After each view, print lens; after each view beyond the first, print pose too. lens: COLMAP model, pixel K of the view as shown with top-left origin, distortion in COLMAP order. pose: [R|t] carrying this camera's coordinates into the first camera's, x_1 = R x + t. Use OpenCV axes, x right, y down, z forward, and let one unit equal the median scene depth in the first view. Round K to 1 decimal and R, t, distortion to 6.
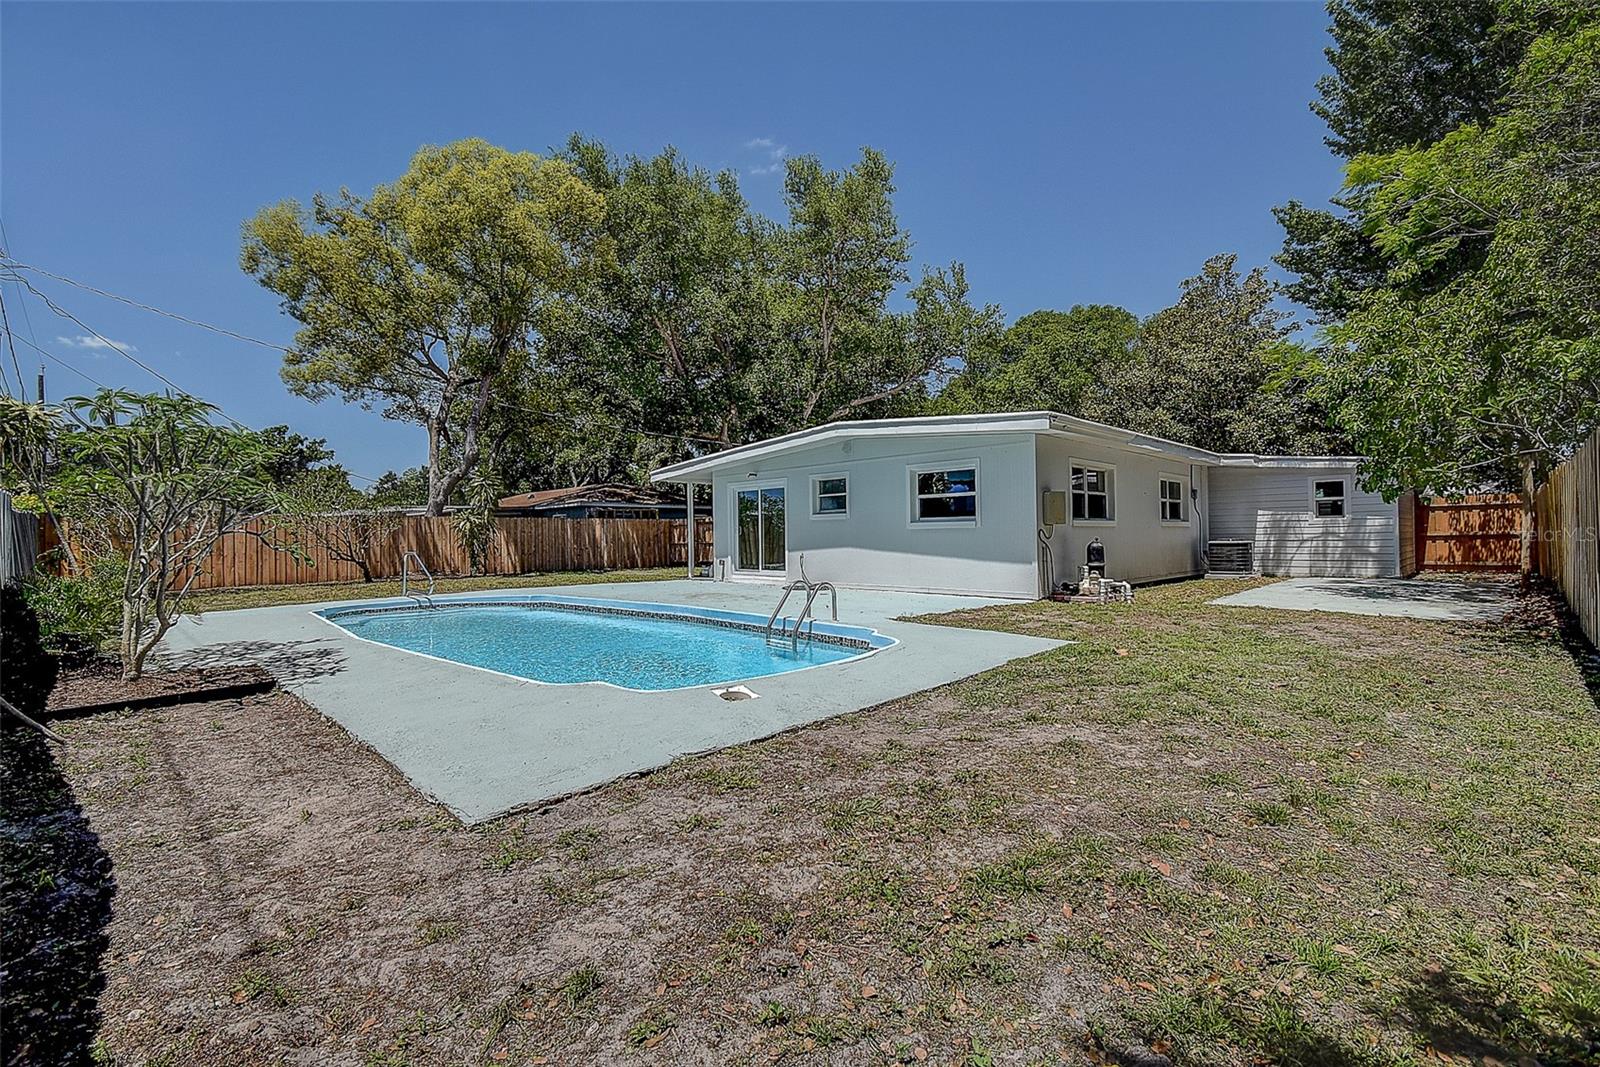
lens RADIAL K [[716.8, 0, 801.6], [0, 716.8, 532.9], [0, 0, 1]] dist [-0.001408, -0.000207]
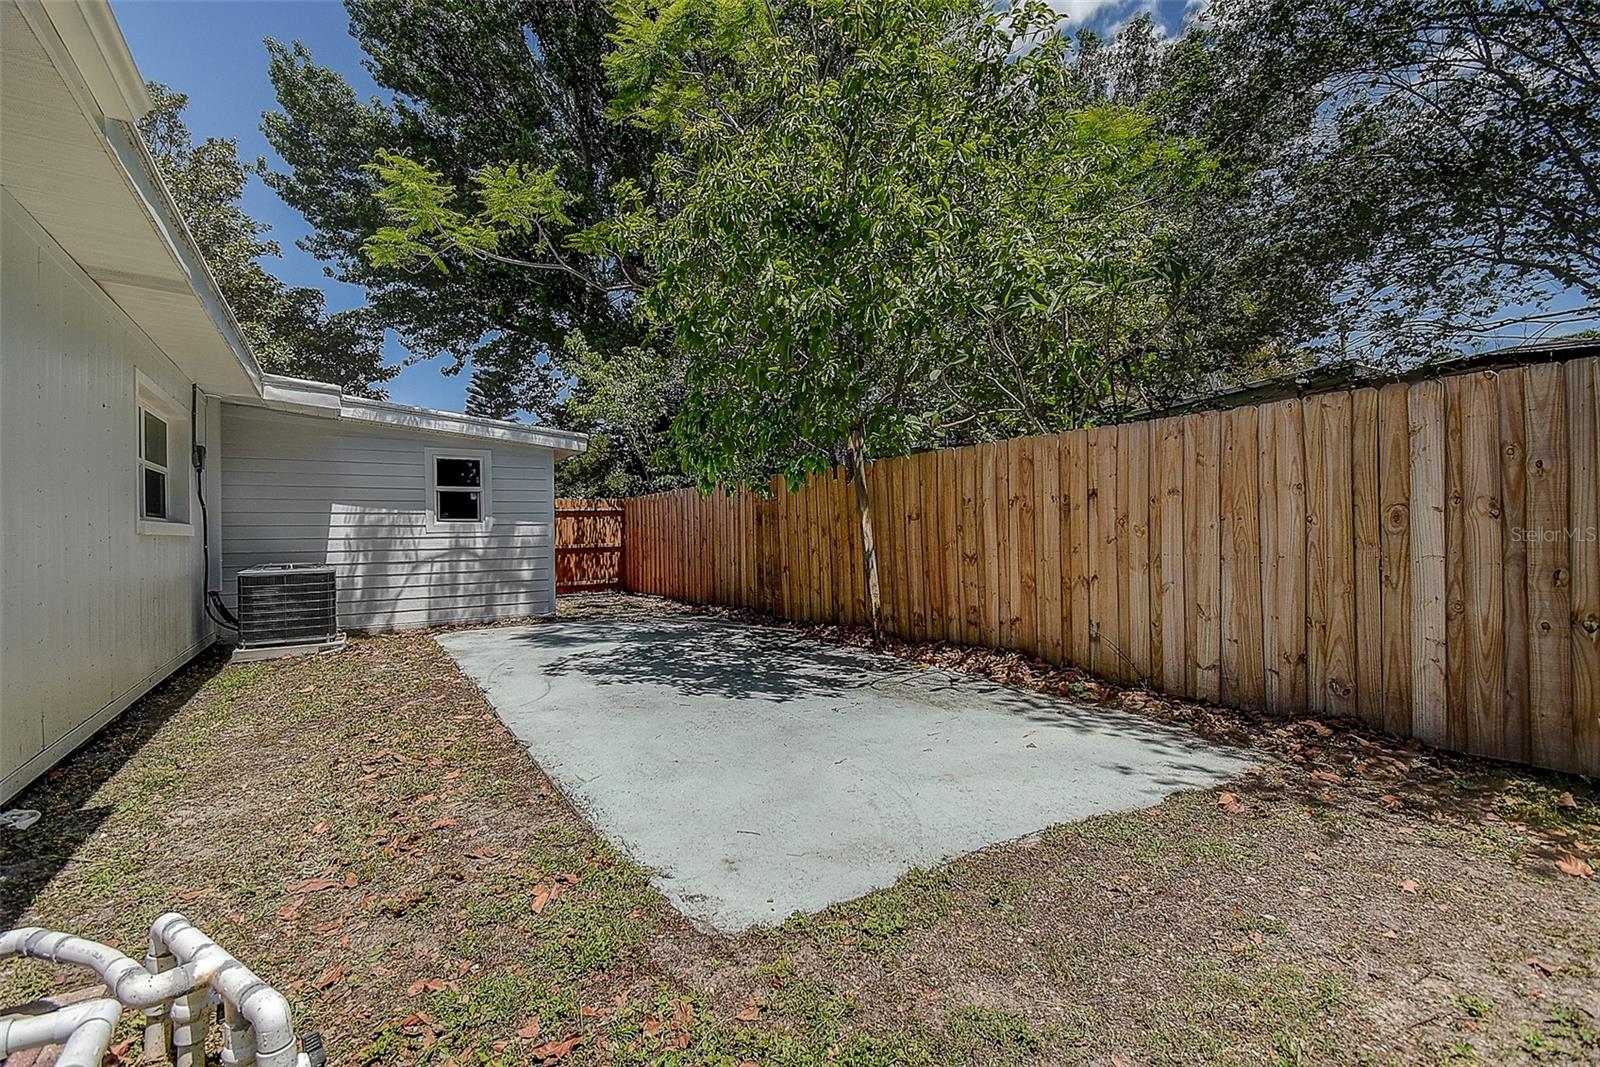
lens RADIAL K [[716.8, 0, 804.0], [0, 716.8, 533.7], [0, 0, 1]] dist [-0.001408, -0.000207]
pose [[0.238674, 0.006845, 0.971076, 0.238392], [0.006538, 0.999941, -0.008656, -0.004714], [-0.971078, 0.008415, 0.238615, 0.582146]]
